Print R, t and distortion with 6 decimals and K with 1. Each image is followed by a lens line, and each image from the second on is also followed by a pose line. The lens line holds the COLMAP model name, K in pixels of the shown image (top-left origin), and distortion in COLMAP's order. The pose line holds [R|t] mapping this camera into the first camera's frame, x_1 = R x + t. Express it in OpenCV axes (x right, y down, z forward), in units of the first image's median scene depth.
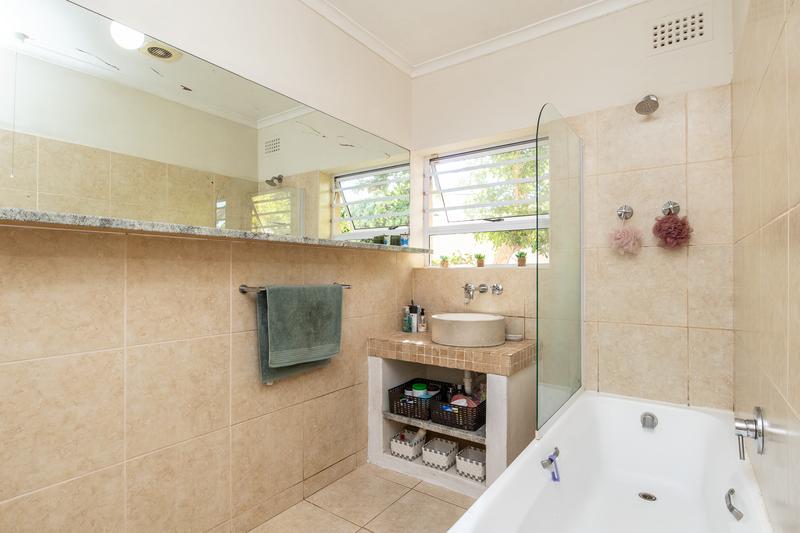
lens RADIAL K [[411.8, 0, 400.0], [0, 411.8, 266.5], [0, 0, 1]] dist [0.000031, 0.000429]
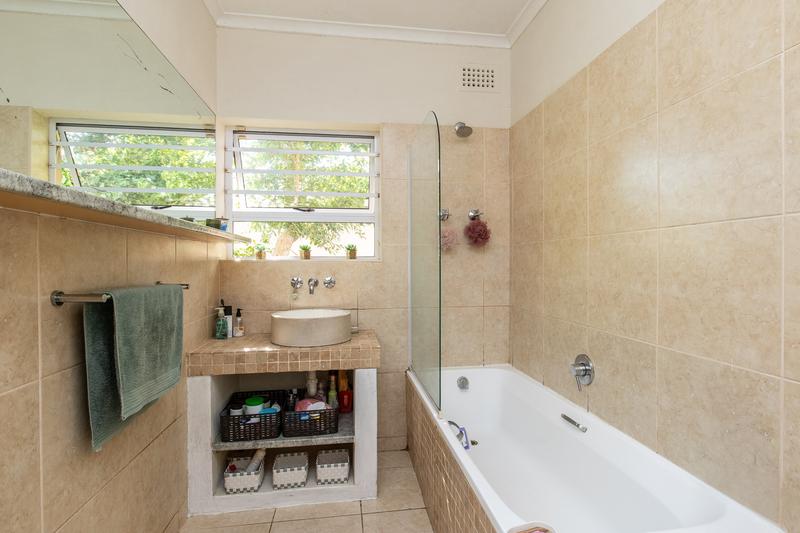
lens RADIAL K [[412.7, 0, 398.2], [0, 412.7, 262.2], [0, 0, 1]] dist [0.000504, -0.000061]
pose [[0.718642, -0.001392, 0.695379, -0.362447], [-0.007720, 0.999920, 0.009980, -0.004132], [-0.695338, -0.012541, 0.718574, 0.210993]]
